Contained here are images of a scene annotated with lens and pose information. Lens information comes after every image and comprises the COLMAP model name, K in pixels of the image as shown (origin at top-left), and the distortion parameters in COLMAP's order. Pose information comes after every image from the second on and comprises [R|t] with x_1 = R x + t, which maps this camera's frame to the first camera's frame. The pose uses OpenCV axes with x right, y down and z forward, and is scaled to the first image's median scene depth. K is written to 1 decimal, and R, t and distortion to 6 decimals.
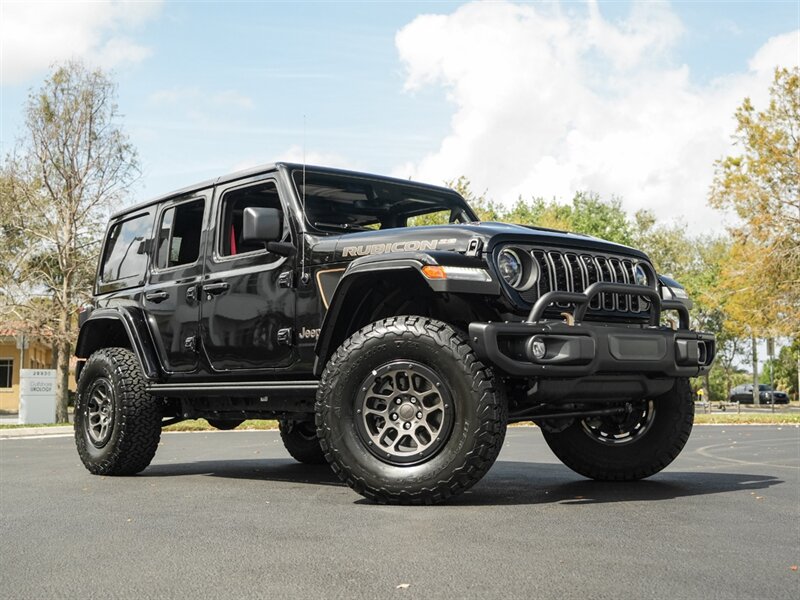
lens RADIAL K [[960.3, 0, 373.3], [0, 960.3, 260.6], [0, 0, 1]] dist [-0.005038, -0.007499]
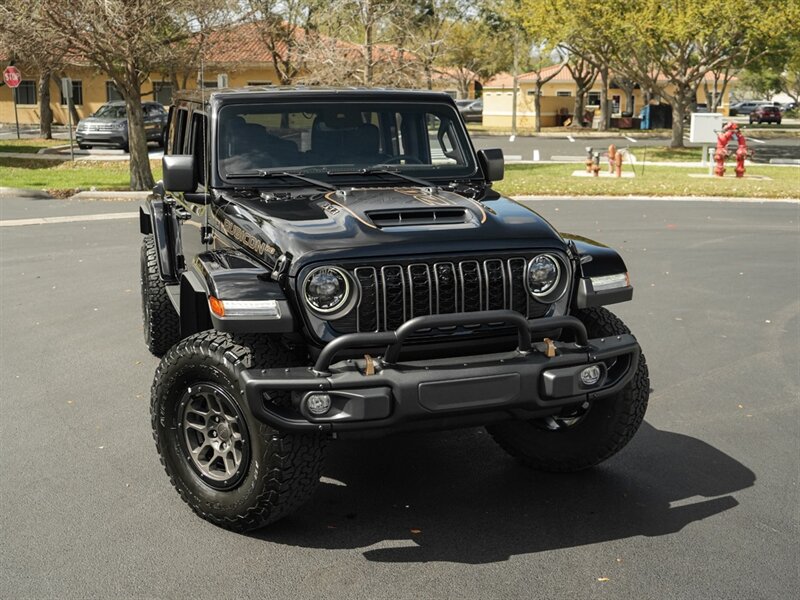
lens RADIAL K [[890.6, 0, 379.5], [0, 890.6, 257.6], [0, 0, 1]] dist [-0.001976, 0.018124]
pose [[0.939455, 0.062422, -0.336940, 0.464163], [0.039765, 0.956767, 0.288124, -0.253029], [0.340358, -0.284077, 0.896357, 0.315700]]
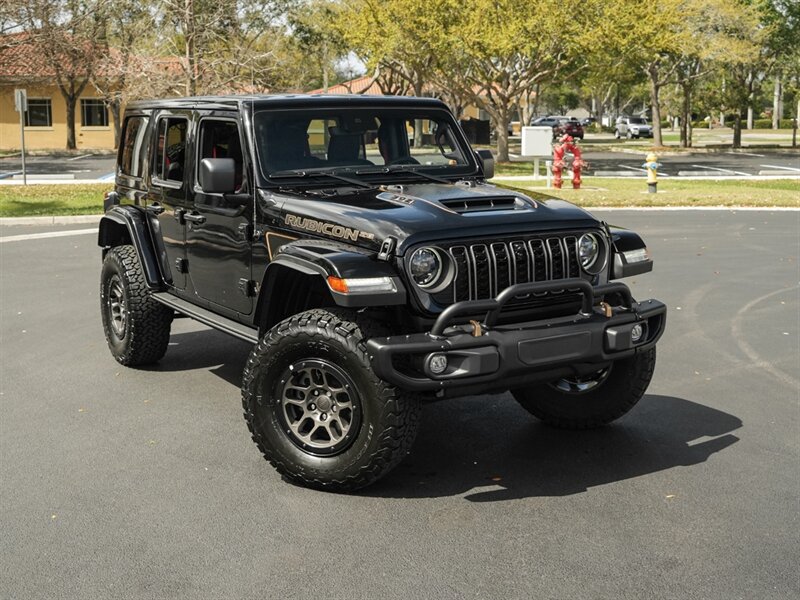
lens RADIAL K [[960.3, 0, 373.3], [0, 960.3, 260.6], [0, 0, 1]] dist [-0.005038, -0.007499]
pose [[0.989225, 0.016691, -0.145450, 0.237041], [0.023286, 0.962894, 0.268872, -0.269889], [0.144540, -0.269362, 0.952130, 0.060145]]
